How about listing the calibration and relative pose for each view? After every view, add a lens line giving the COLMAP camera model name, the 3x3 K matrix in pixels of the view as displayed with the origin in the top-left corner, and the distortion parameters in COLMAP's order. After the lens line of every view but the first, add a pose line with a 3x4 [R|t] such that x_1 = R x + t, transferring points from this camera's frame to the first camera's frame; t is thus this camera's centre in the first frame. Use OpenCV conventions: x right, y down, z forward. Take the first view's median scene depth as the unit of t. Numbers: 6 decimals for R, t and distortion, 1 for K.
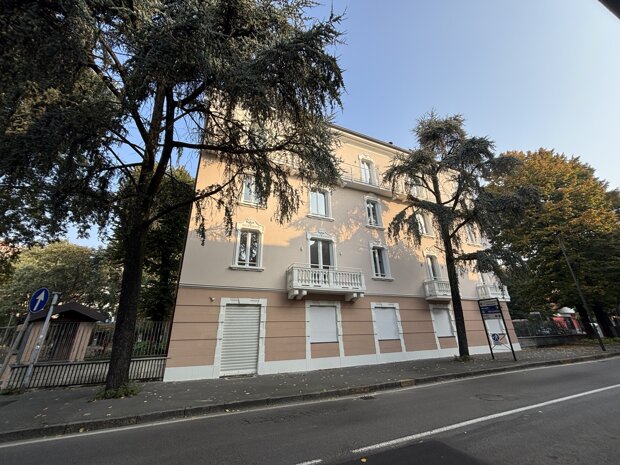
lens RADIAL K [[246.9, 0, 310.0], [0, 246.9, 232.5], [0, 0, 1]] dist [-0.001323, -0.000111]
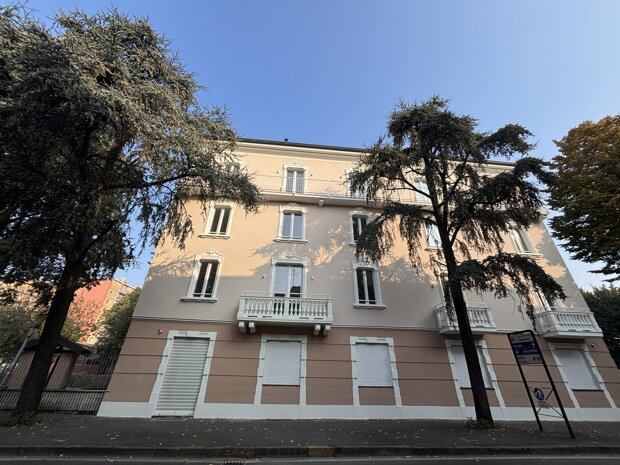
lens RADIAL K [[244.6, 0, 310.0], [0, 244.6, 241.0], [0, 0, 1]] dist [0.001457, 0.000574]
pose [[0.943881, -0.118761, -0.308194, 0.443332], [0.084701, 0.988949, -0.121677, 0.064187], [0.319239, 0.088745, 0.943510, 0.185953]]
